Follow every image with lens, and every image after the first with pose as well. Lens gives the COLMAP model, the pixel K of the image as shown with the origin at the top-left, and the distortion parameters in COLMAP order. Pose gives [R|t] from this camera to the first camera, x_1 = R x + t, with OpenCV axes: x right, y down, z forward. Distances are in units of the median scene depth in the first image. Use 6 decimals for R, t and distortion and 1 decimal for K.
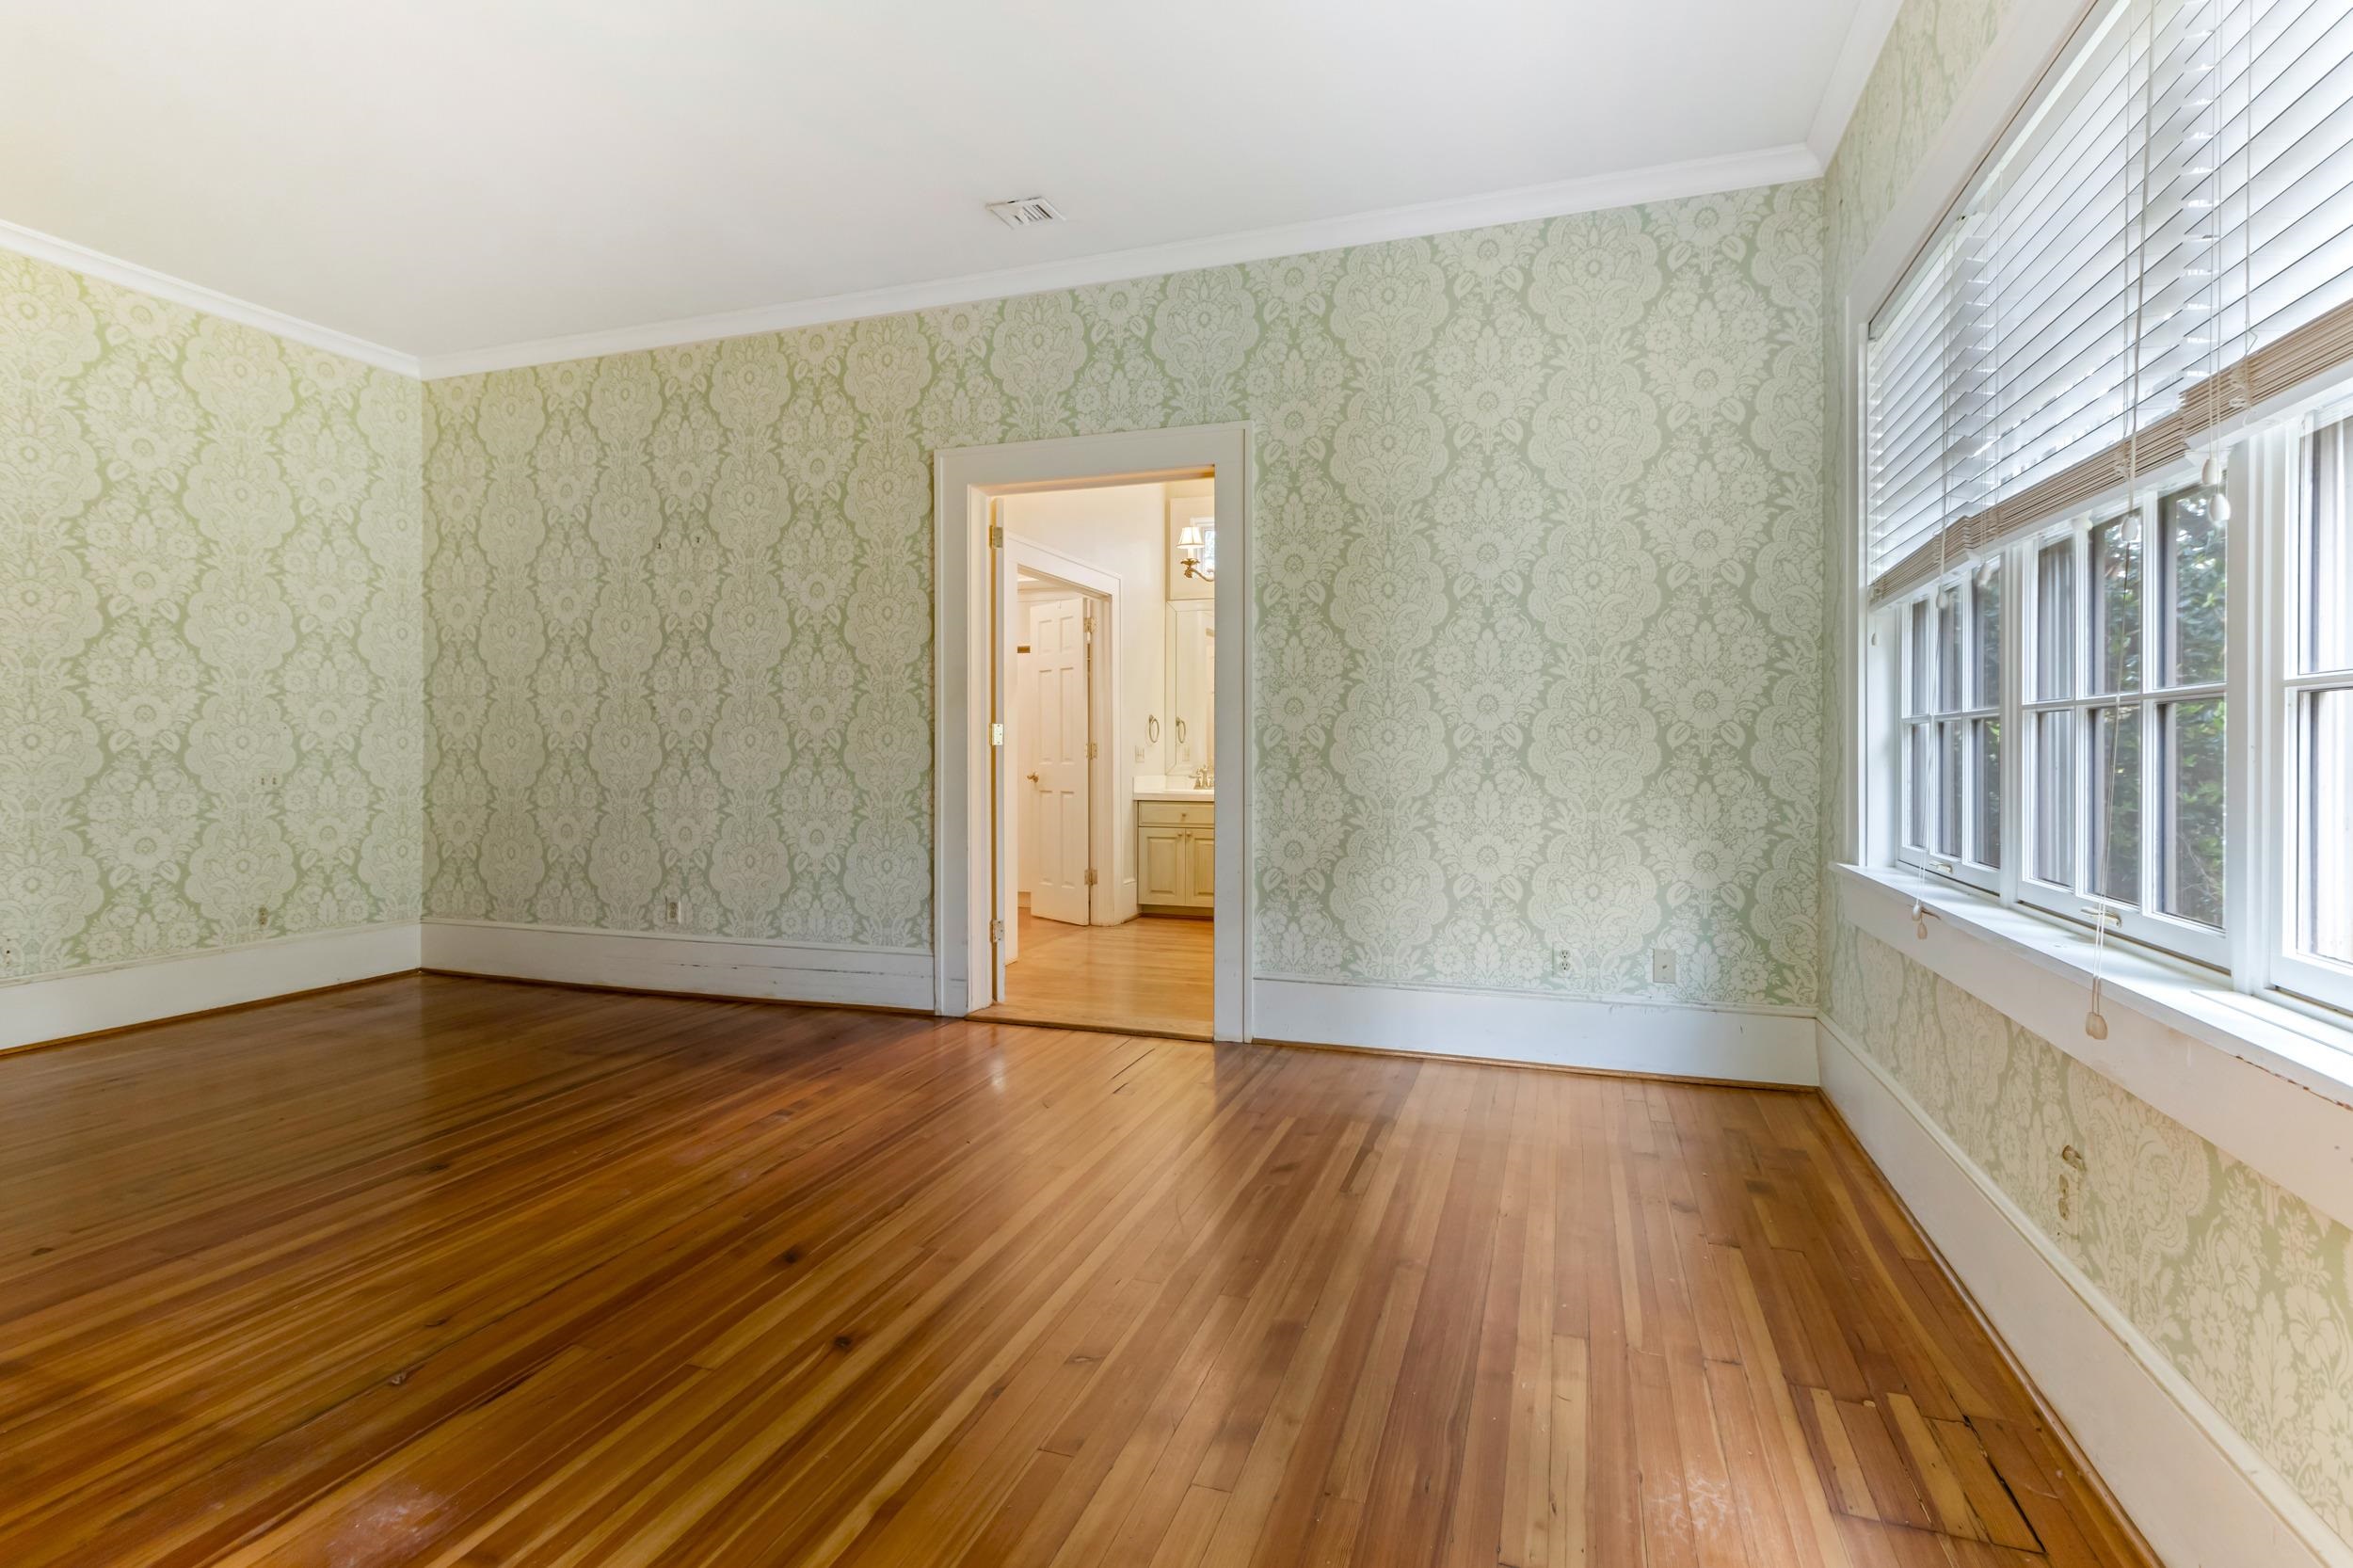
lens RADIAL K [[1133.4, 0, 1178.3], [0, 1133.4, 762.4], [0, 0, 1]] dist [0.001092, 0.001990]
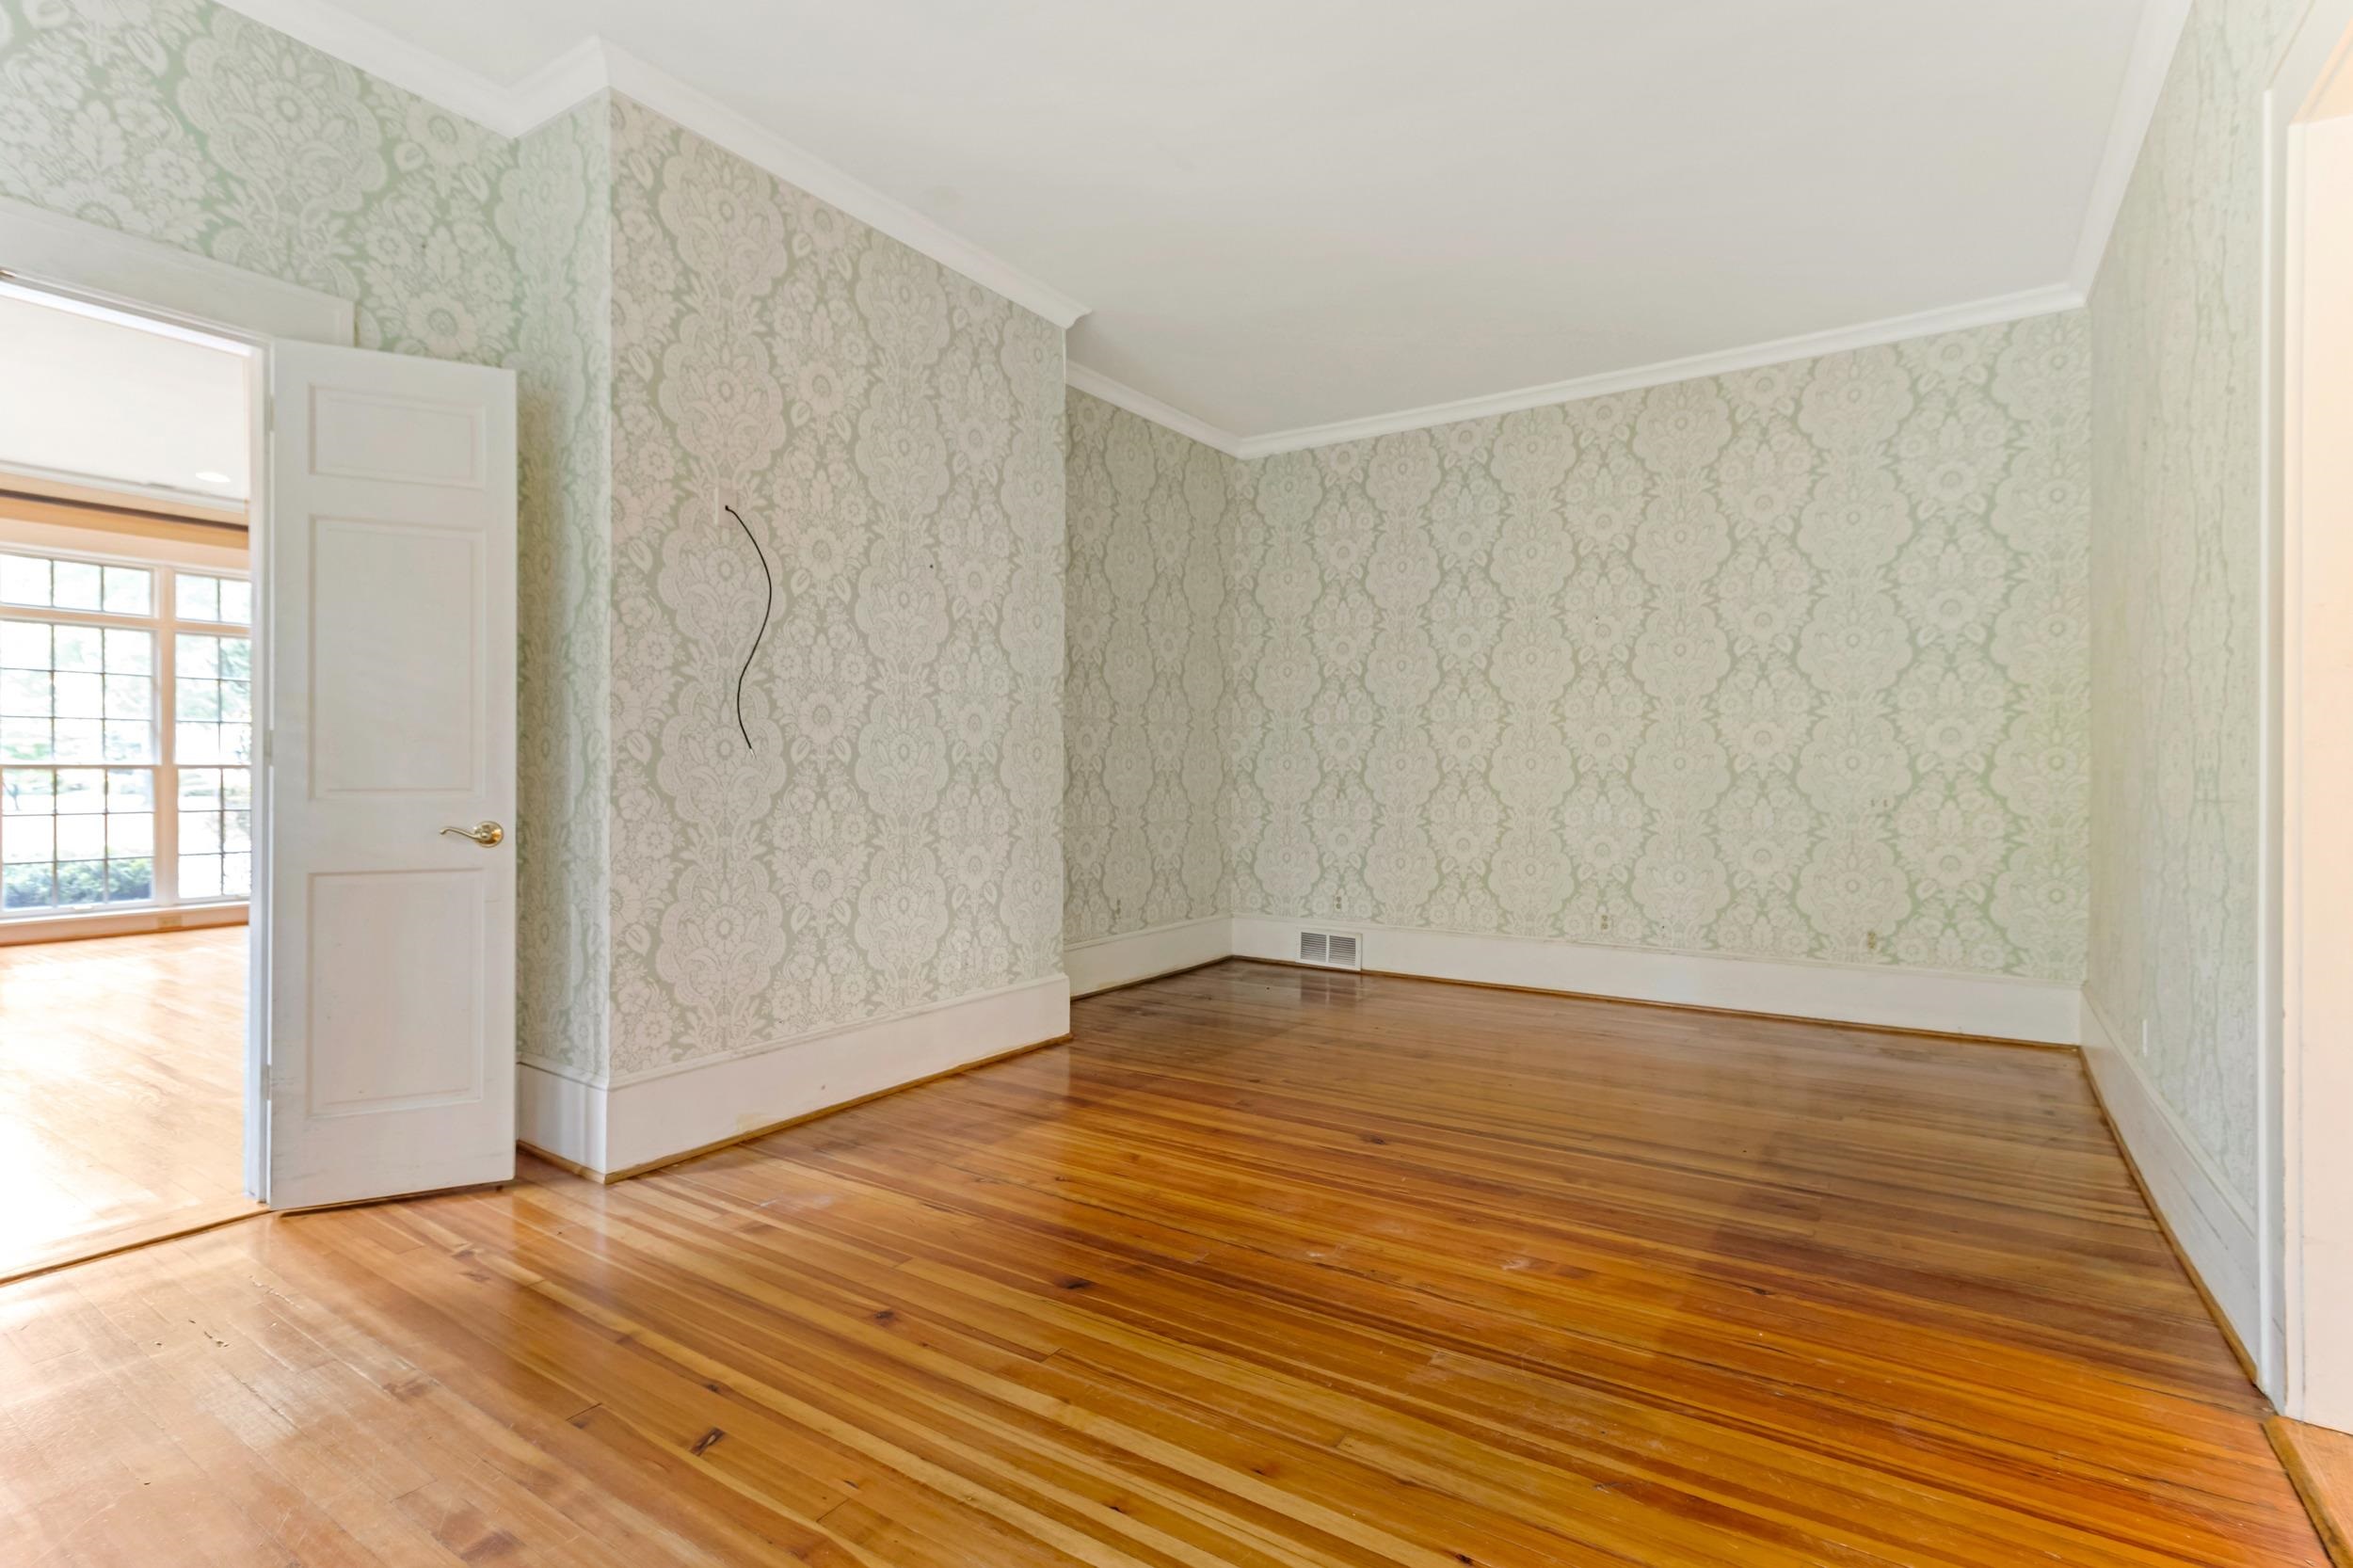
lens RADIAL K [[1133.4, 0, 1188.7], [0, 1133.4, 771.9], [0, 0, 1]] dist [0.001092, 0.001990]
pose [[-0.253855, 0.002477, -0.967239, 0.456561], [-0.014450, 0.999875, 0.006353, -0.012126], [0.967134, 0.015589, -0.253788, 1.047077]]
